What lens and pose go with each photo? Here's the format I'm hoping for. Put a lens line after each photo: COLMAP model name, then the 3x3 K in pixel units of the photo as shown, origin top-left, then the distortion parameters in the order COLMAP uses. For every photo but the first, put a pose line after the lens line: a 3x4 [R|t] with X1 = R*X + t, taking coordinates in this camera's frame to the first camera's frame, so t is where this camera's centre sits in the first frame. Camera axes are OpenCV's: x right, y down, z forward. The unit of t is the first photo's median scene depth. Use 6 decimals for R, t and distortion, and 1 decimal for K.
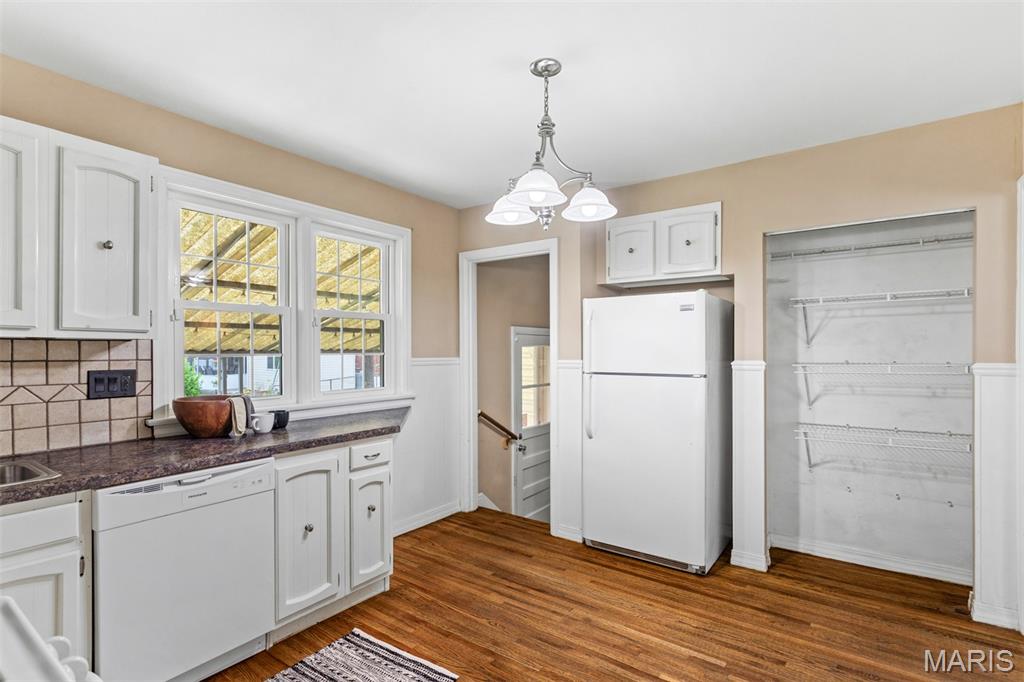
lens RADIAL K [[495.3, 0, 497.1], [0, 495.3, 345.3], [0, 0, 1]] dist [0.005066, -0.000186]
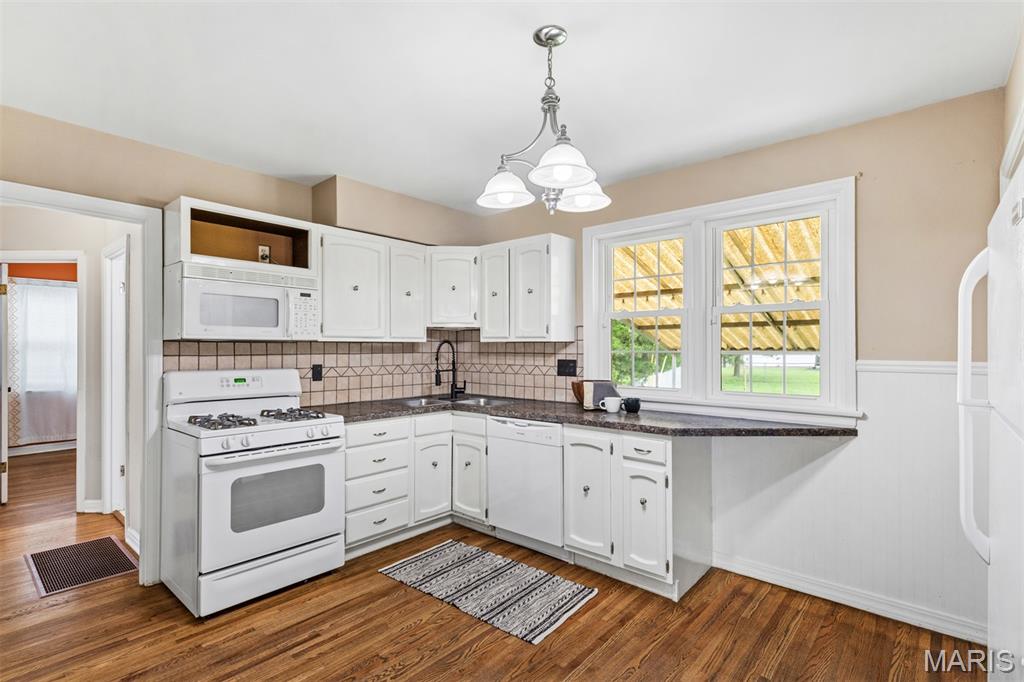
lens RADIAL K [[495.3, 0, 497.1], [0, 495.3, 345.3], [0, 0, 1]] dist [0.005066, -0.000186]
pose [[-0.095438, -0.002465, -0.995432, 0.923086], [0.006814, 0.999972, -0.003130, 0.004527], [0.995412, -0.007081, -0.095418, 0.916360]]
